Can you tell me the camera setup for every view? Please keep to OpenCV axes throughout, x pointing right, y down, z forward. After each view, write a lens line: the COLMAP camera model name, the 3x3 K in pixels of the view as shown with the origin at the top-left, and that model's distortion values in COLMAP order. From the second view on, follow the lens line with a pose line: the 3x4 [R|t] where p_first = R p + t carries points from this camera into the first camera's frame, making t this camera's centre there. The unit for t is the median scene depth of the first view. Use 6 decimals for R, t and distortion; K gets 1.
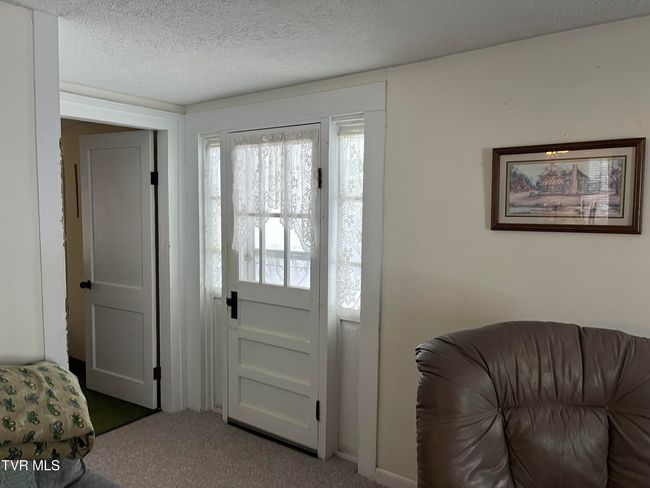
lens RADIAL K [[491.4, 0, 325.0], [0, 491.4, 252.0], [0, 0, 1]] dist [-0.003250, -0.088943]
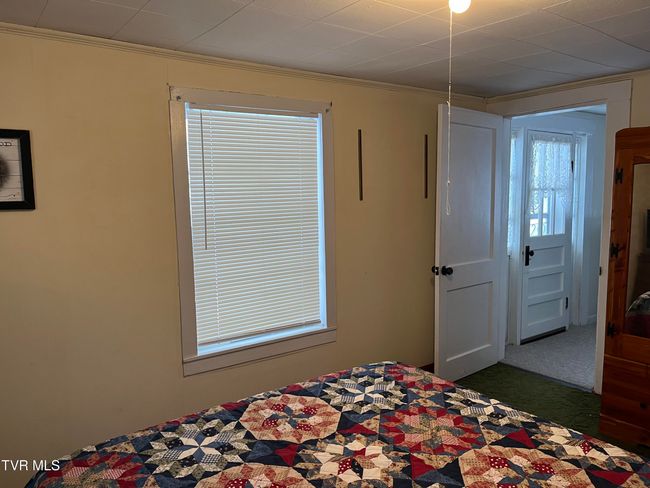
lens RADIAL K [[493.2, 0, 323.9], [0, 493.2, 247.1], [0, 0, 1]] dist [0.066860, -0.085575]
pose [[0.331857, -0.122907, 0.935289, -1.688420], [0.088999, 0.991133, 0.098667, -0.105758], [-0.939122, 0.050496, 0.339853, 1.064212]]
